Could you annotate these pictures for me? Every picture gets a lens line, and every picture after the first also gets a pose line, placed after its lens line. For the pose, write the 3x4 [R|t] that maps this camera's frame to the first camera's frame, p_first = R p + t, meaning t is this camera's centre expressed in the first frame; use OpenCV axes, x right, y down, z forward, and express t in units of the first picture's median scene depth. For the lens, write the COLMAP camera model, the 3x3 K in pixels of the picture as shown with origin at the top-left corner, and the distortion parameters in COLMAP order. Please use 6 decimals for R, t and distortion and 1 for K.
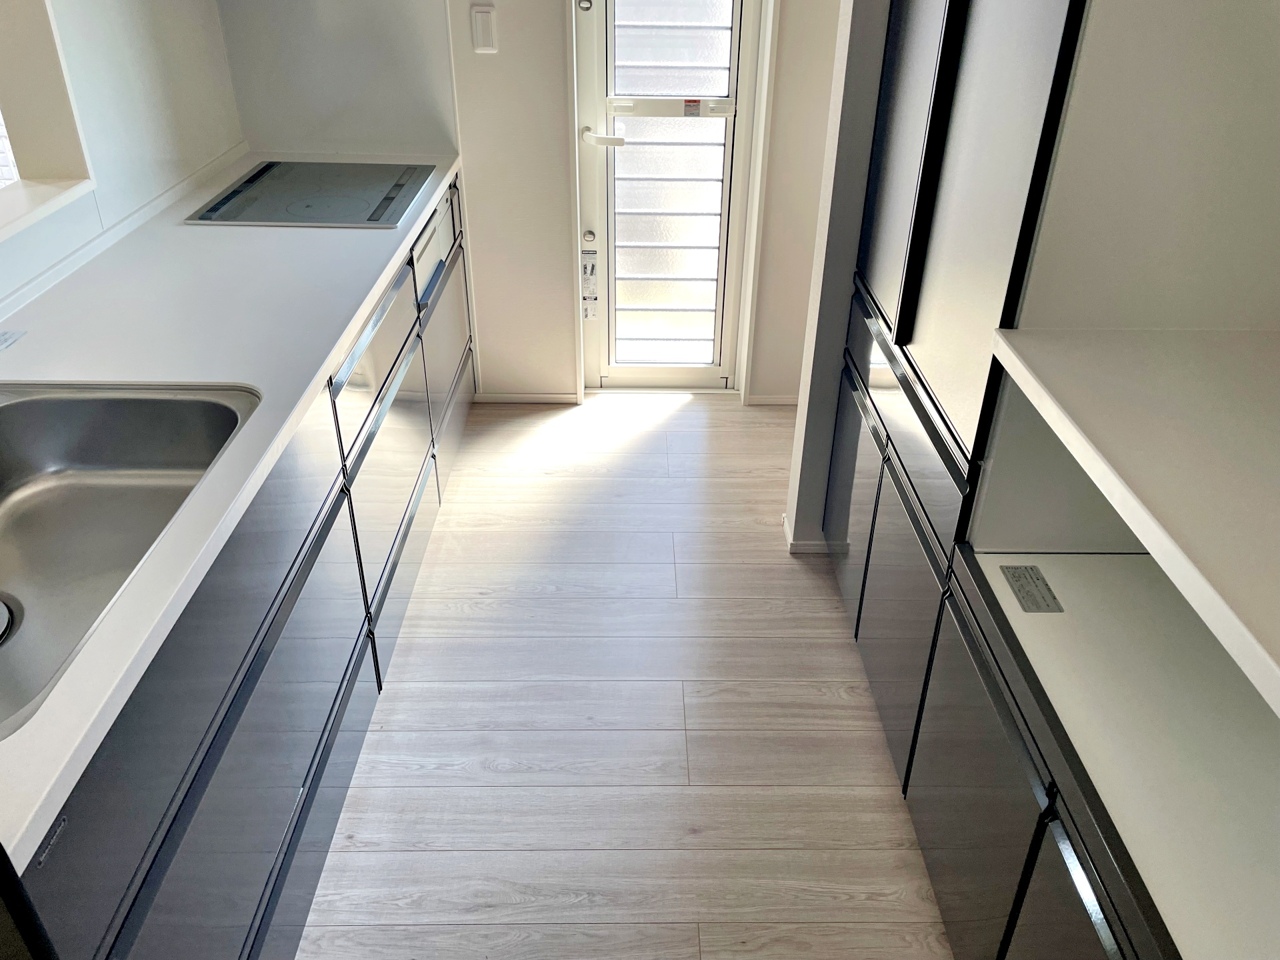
lens RADIAL K [[974.3, 0, 641.0], [0, 974.3, 478.6], [0, 0, 1]] dist [0.078544, -0.090209]
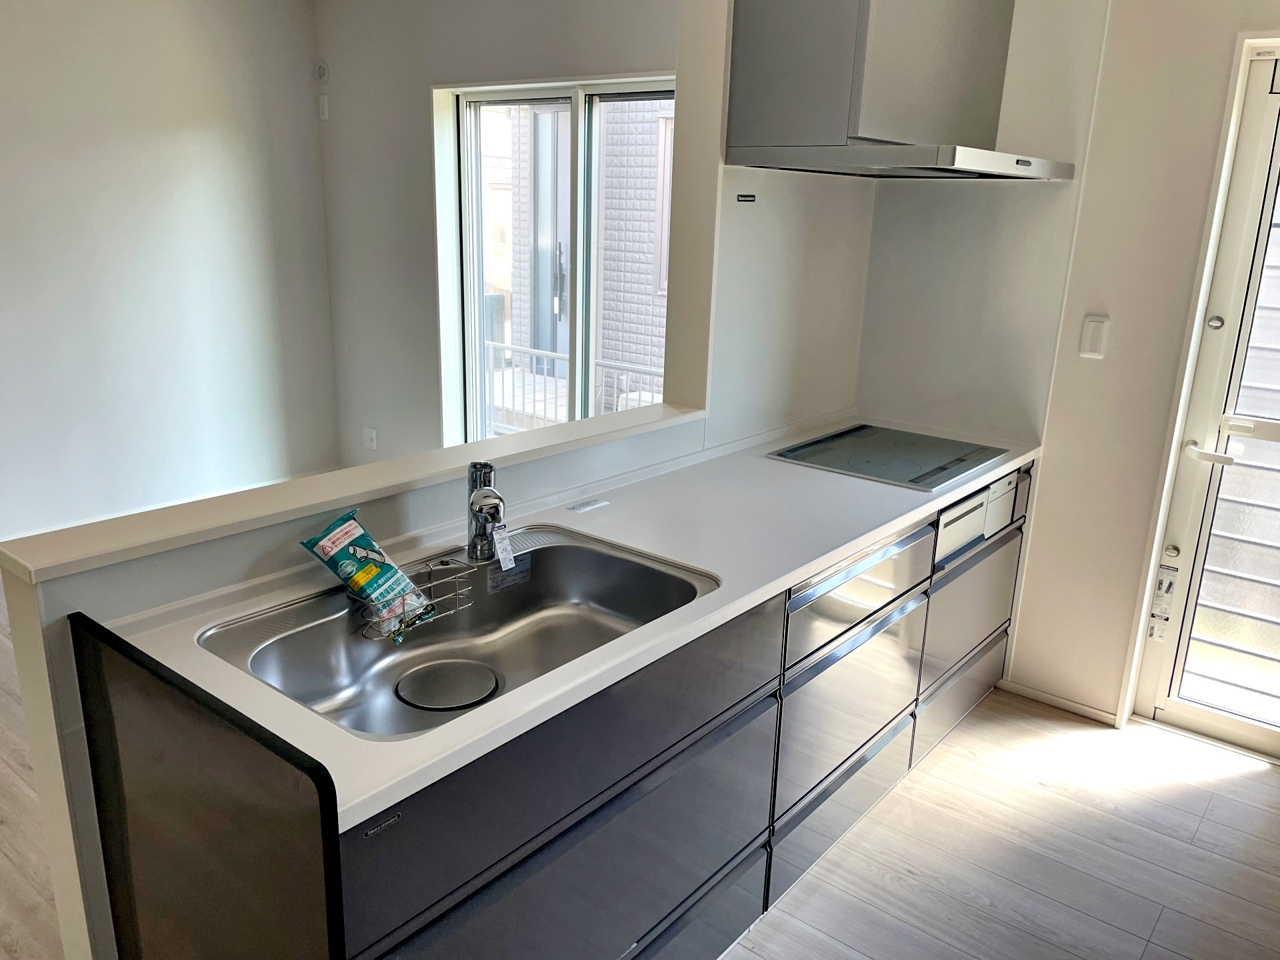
lens RADIAL K [[974.3, 0, 635.6], [0, 974.3, 473.8], [0, 0, 1]] dist [0.078544, -0.090209]
pose [[0.763146, 0.182027, -0.620059, 0.138426], [-0.349586, 0.923277, -0.159216, 0.007244], [0.543504, 0.338269, 0.768230, -0.001116]]
